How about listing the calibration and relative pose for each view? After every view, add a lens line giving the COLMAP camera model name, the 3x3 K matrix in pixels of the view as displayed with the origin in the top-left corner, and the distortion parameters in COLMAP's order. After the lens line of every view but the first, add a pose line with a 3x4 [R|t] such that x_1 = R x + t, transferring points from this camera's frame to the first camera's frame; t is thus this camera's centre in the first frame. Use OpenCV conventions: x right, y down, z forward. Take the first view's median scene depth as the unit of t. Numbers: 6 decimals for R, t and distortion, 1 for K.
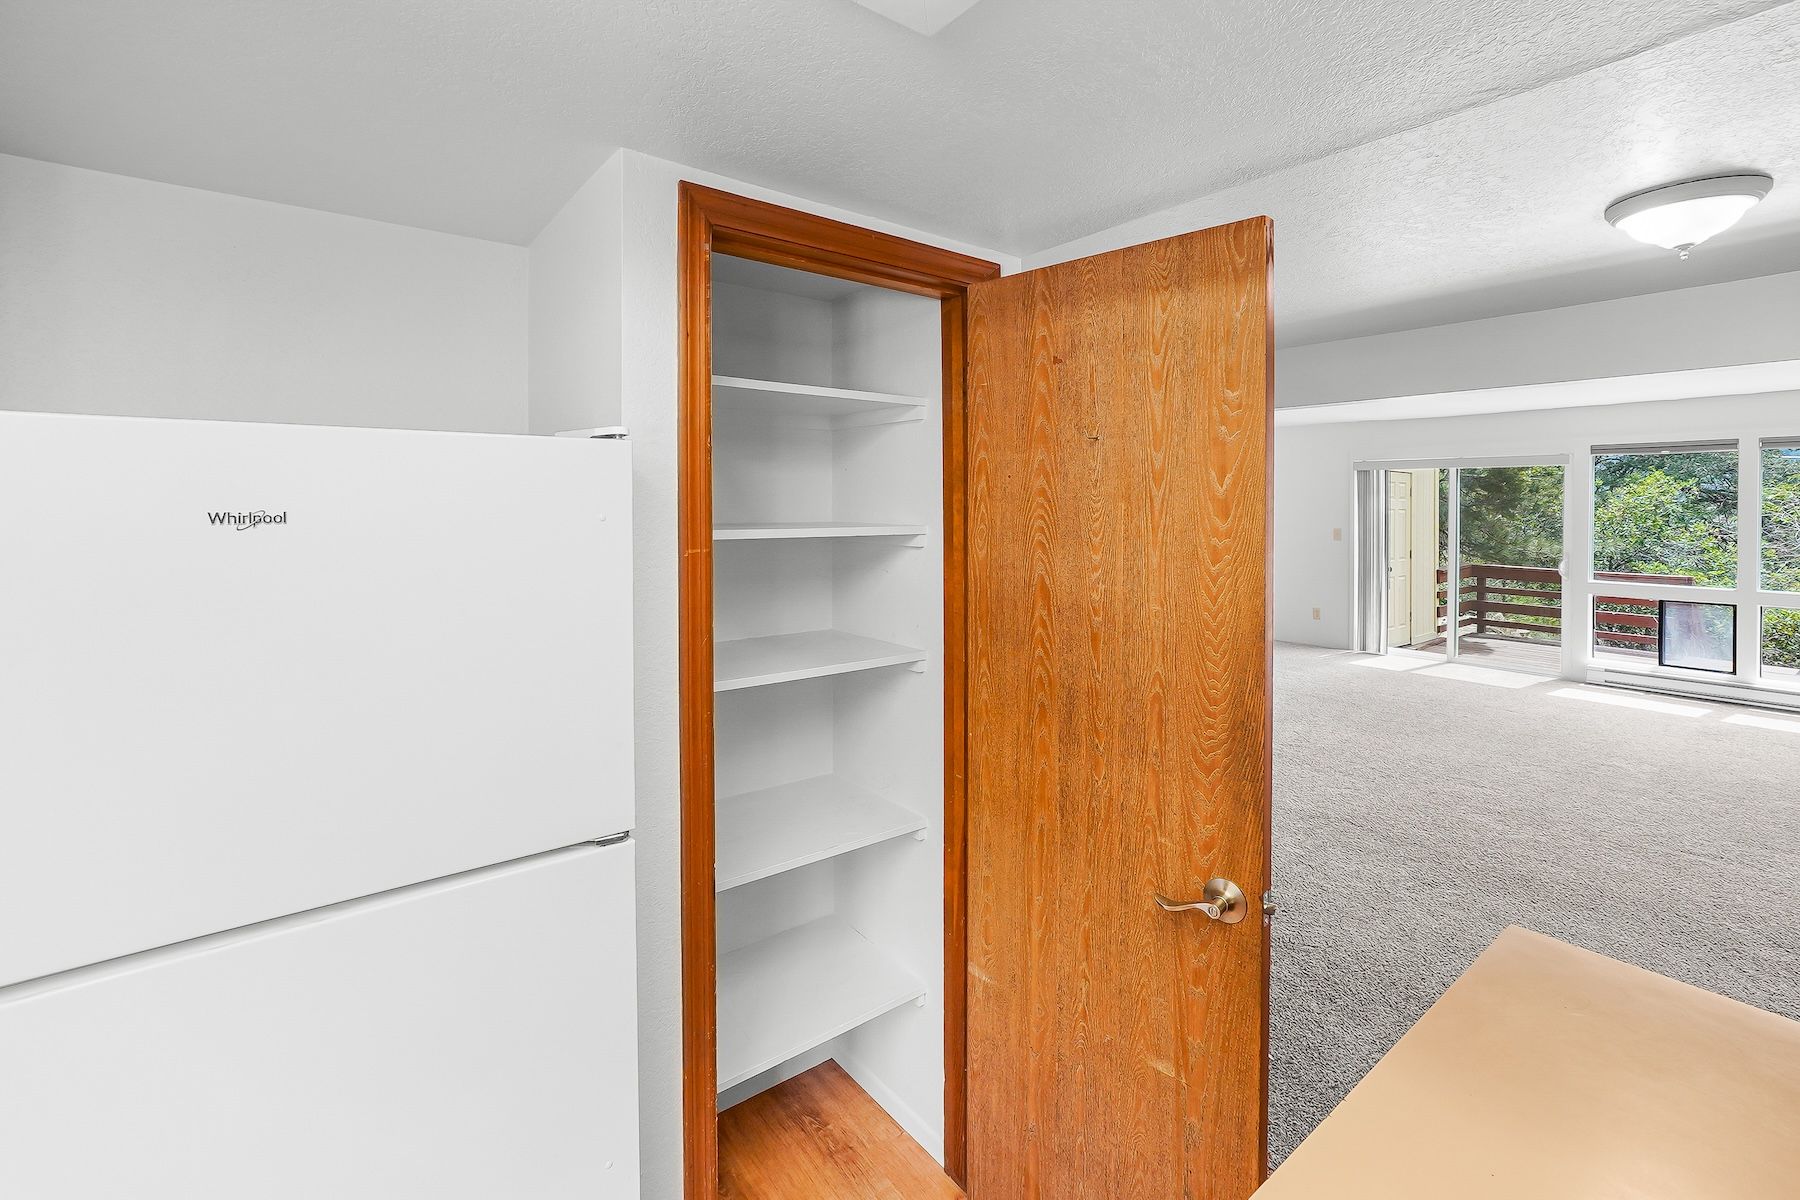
lens RADIAL K [[799.3, 0, 904.1], [0, 799.3, 517.4], [0, 0, 1]] dist [-0.001909, -0.000097]
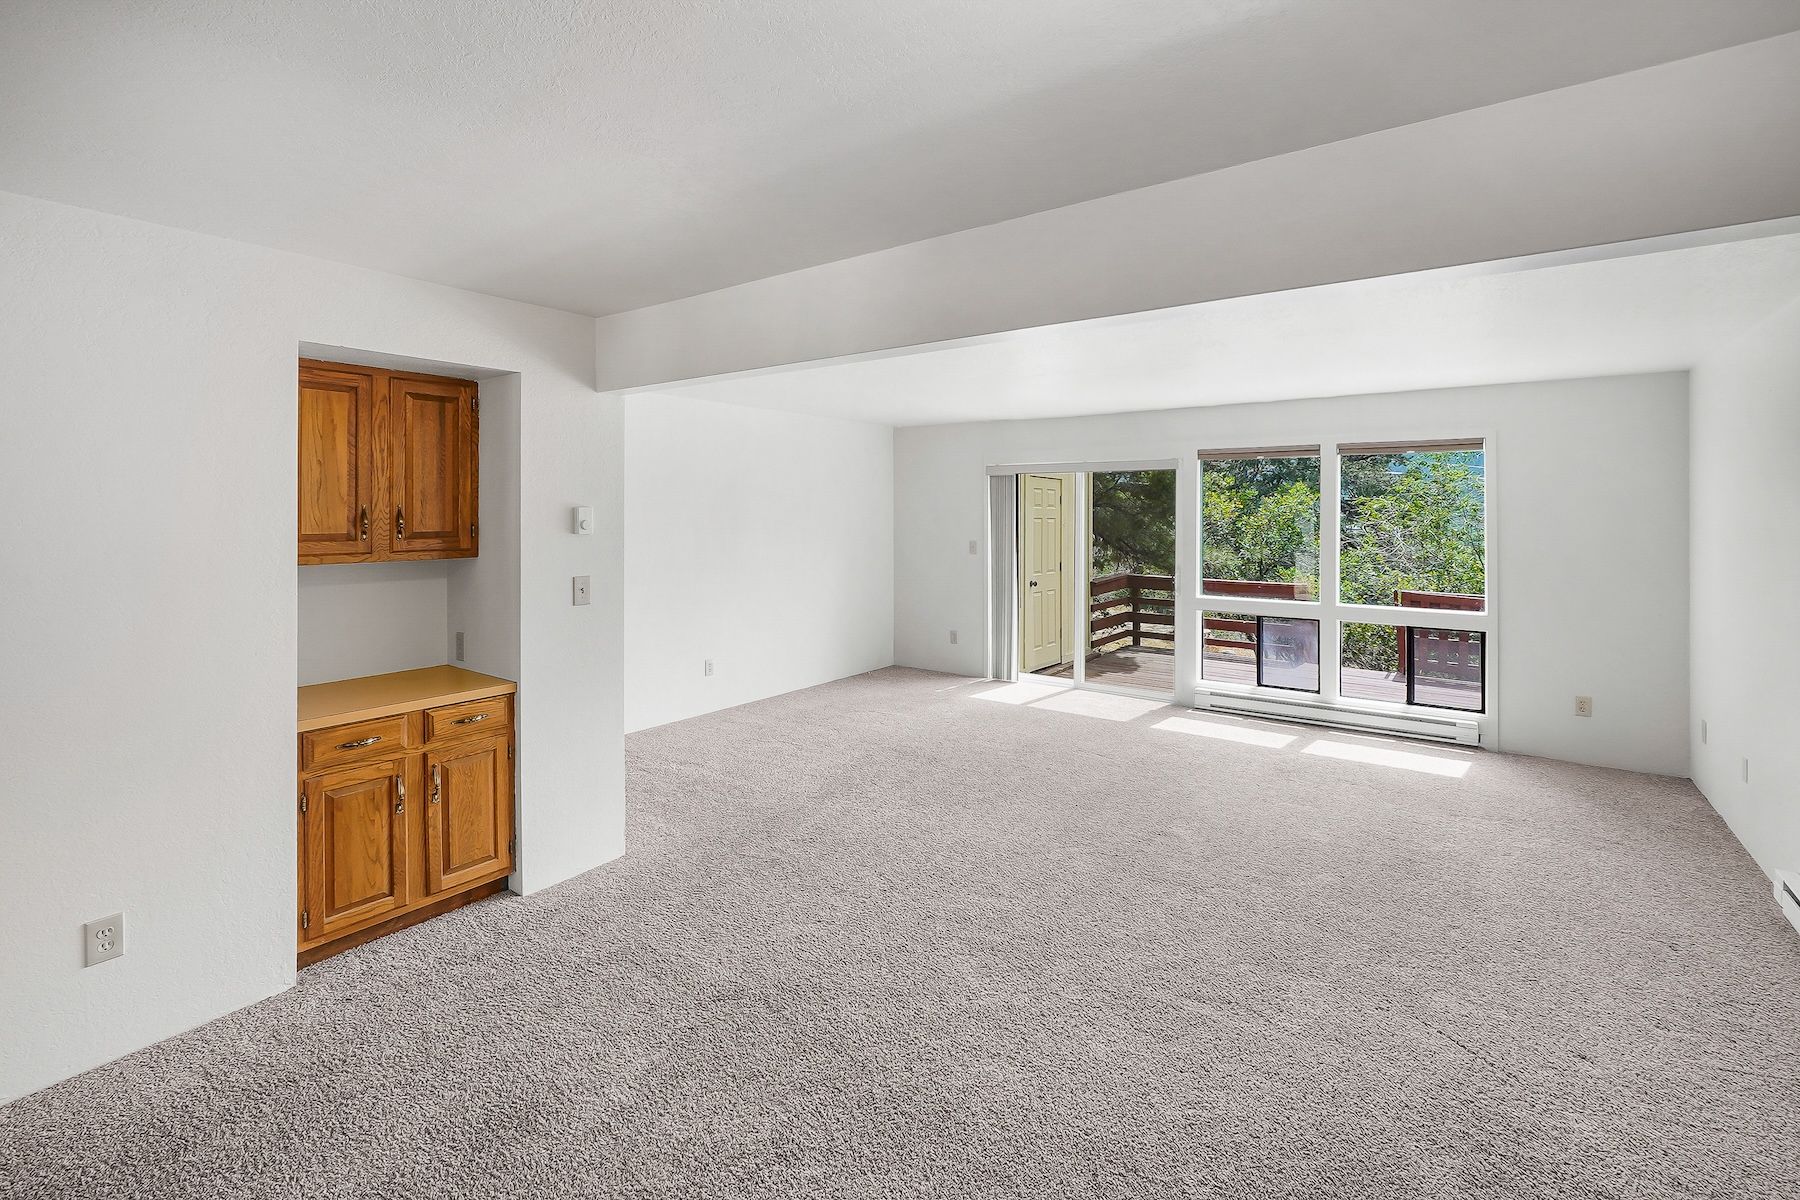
lens RADIAL K [[815.5, 0, 900.0], [0, 815.5, 502.9], [0, 0, 1]] dist [-0.011487, 0.000315]
pose [[0.962558, 0.003839, 0.271050, 0.261363], [0.003716, 0.999619, -0.027354, -0.004062], [-0.271051, 0.027337, 0.962177, 0.175809]]
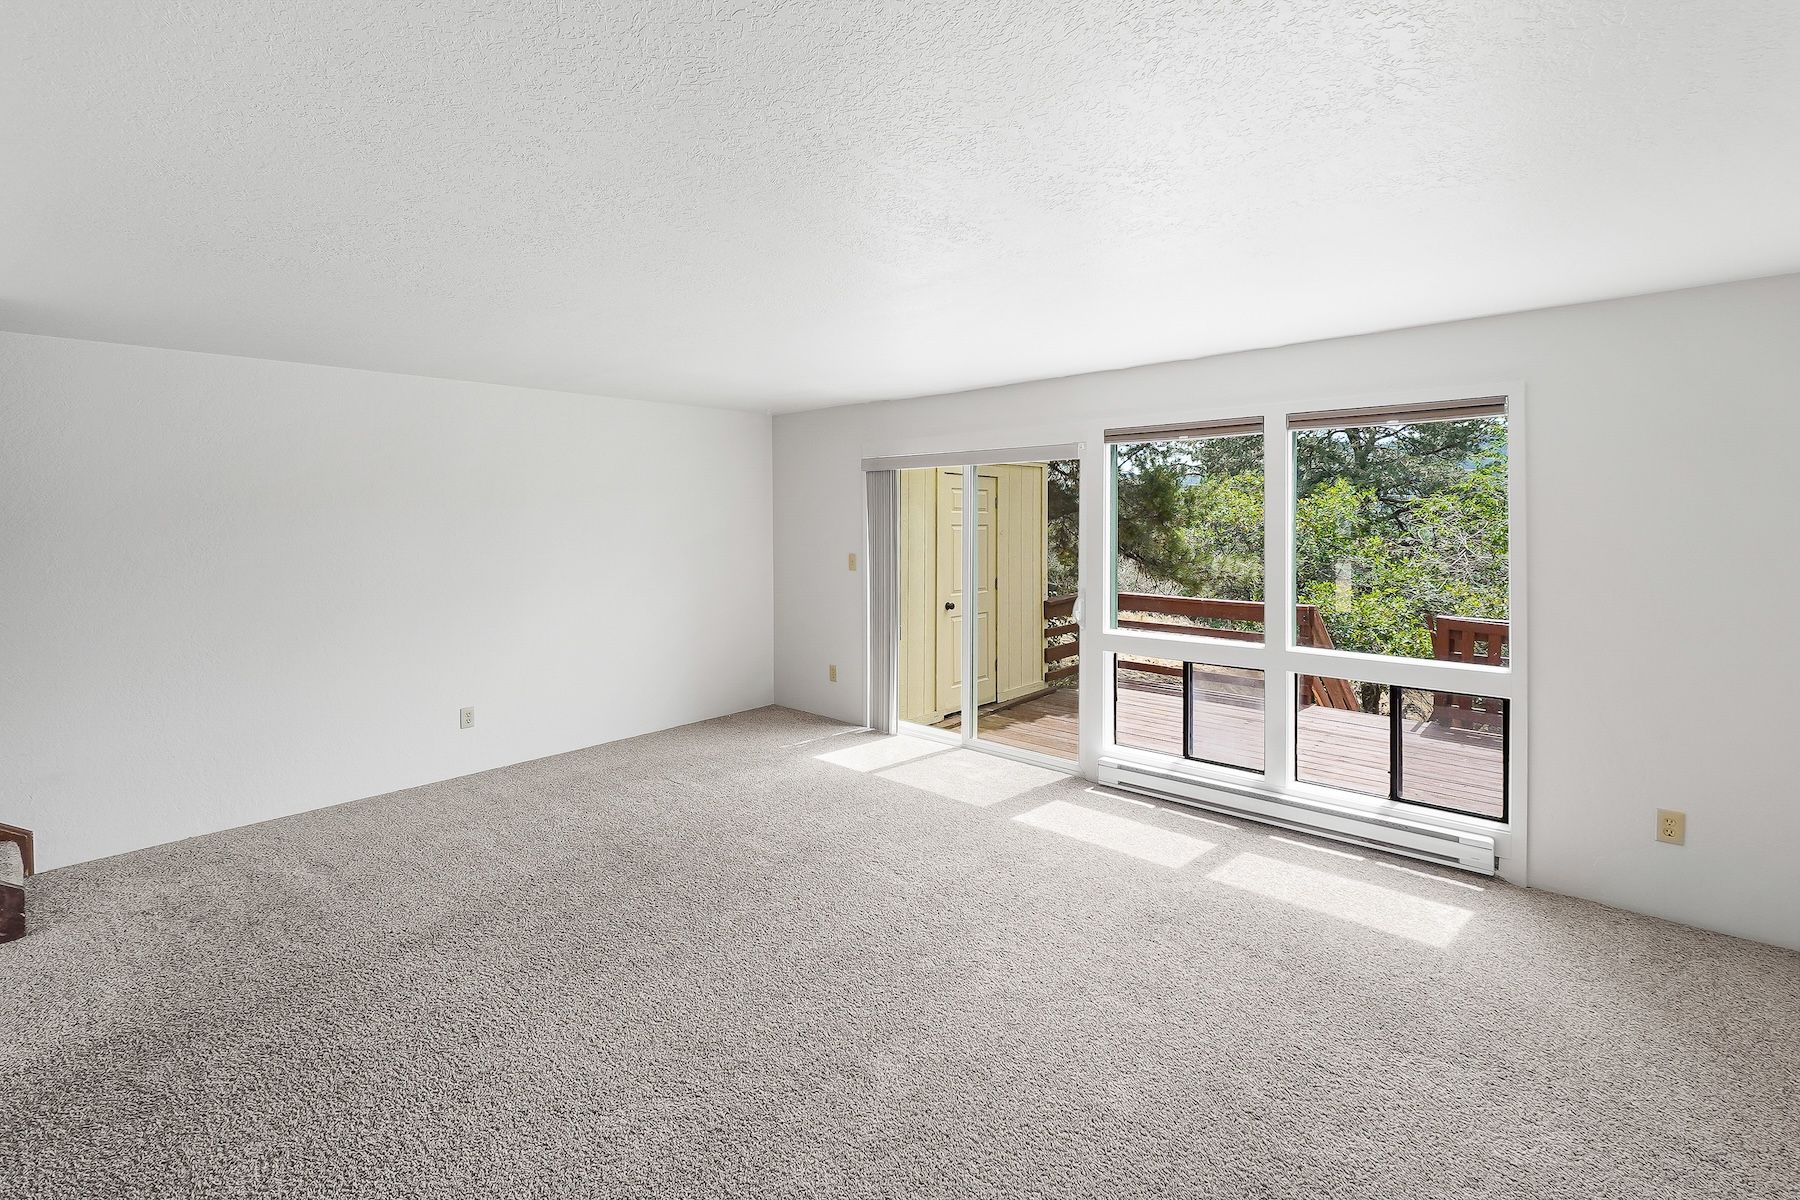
lens RADIAL K [[806.7, 0, 896.4], [0, 806.7, 527.9], [0, 0, 1]] dist [-0.014004, 0.005242]
pose [[0.984443, -0.006895, 0.175570, 0.545615], [0.007993, 0.999953, -0.005546, -0.005163], [-0.175524, 0.006863, 0.984451, 0.348379]]
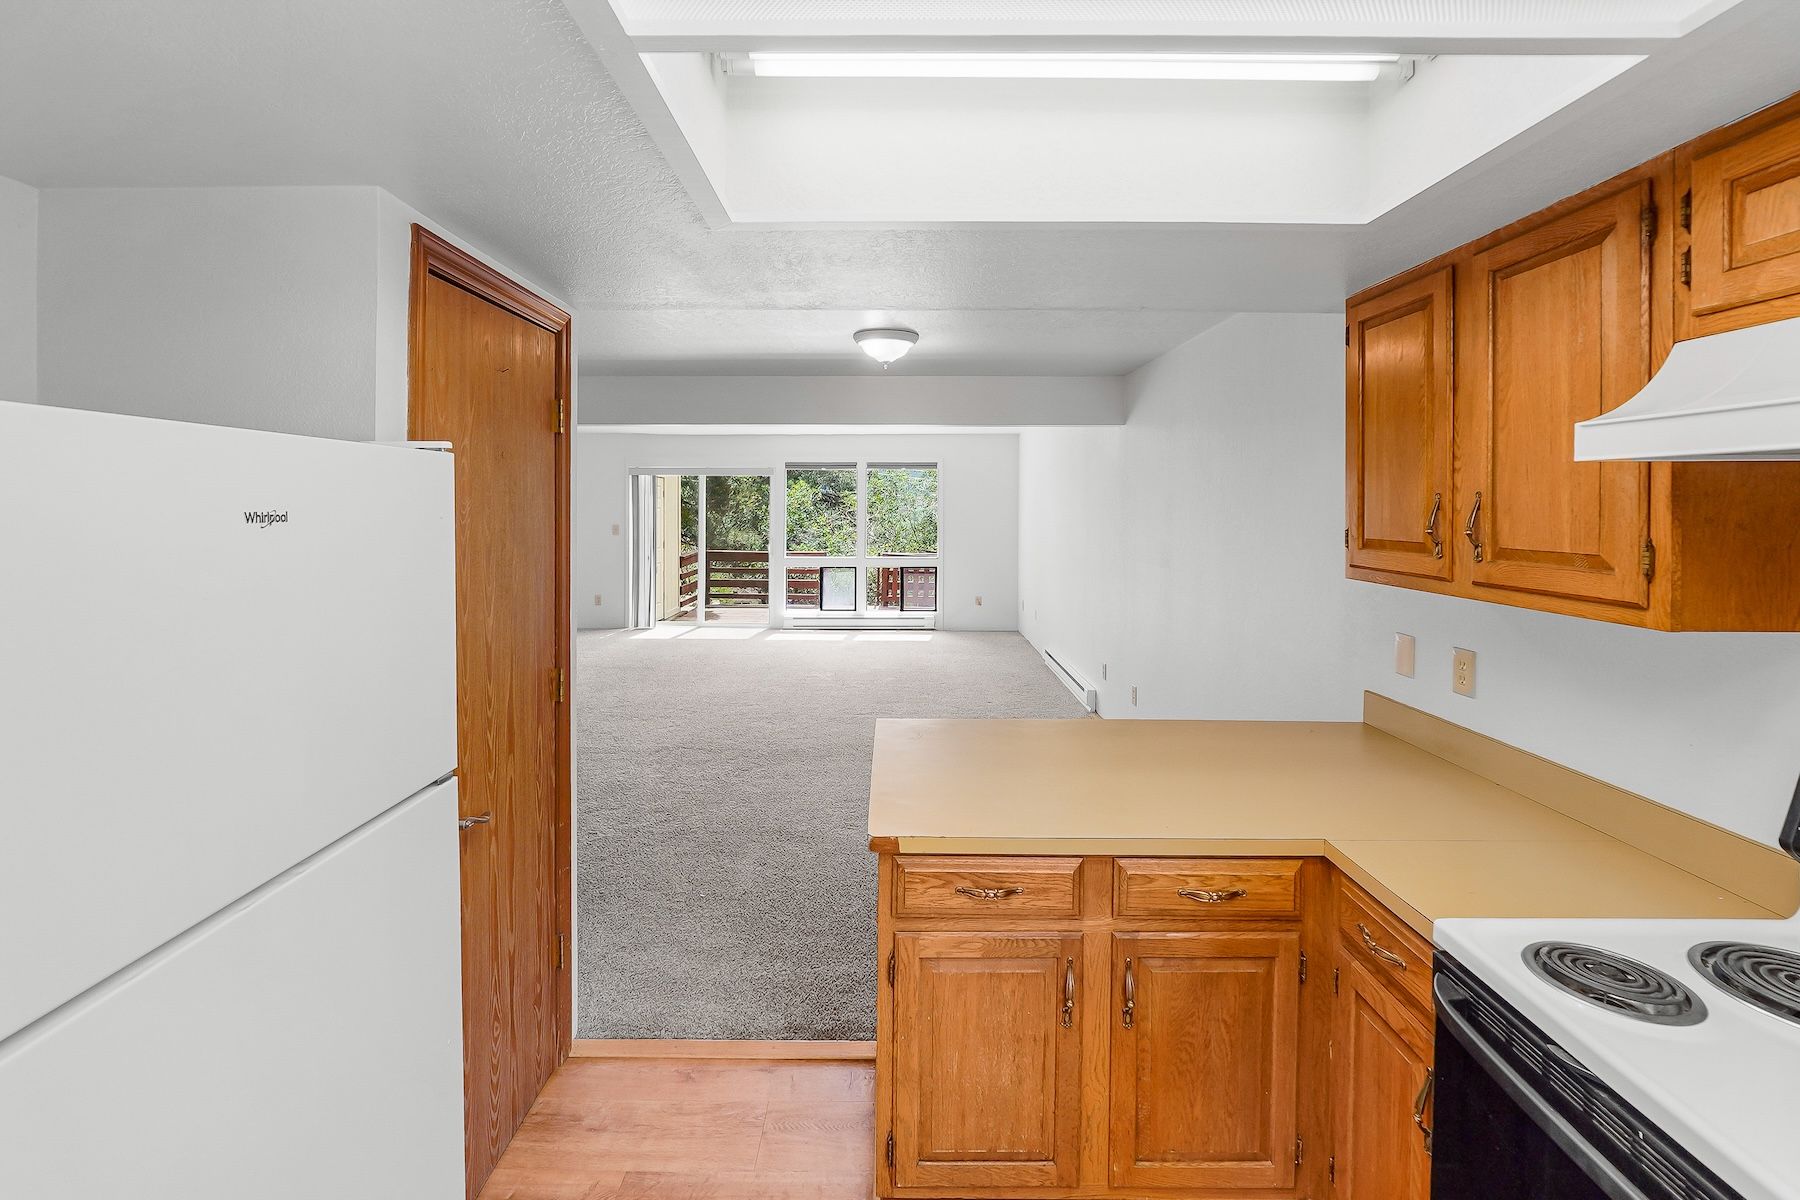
lens RADIAL K [[806.7, 0, 896.4], [0, 806.7, 527.9], [0, 0, 1]] dist [-0.014004, 0.005242]
pose [[0.619617, -0.022761, 0.784574, -0.140053], [0.011493, 0.999735, 0.019926, 0.000448], [-0.784820, -0.003330, 0.619715, -0.048322]]
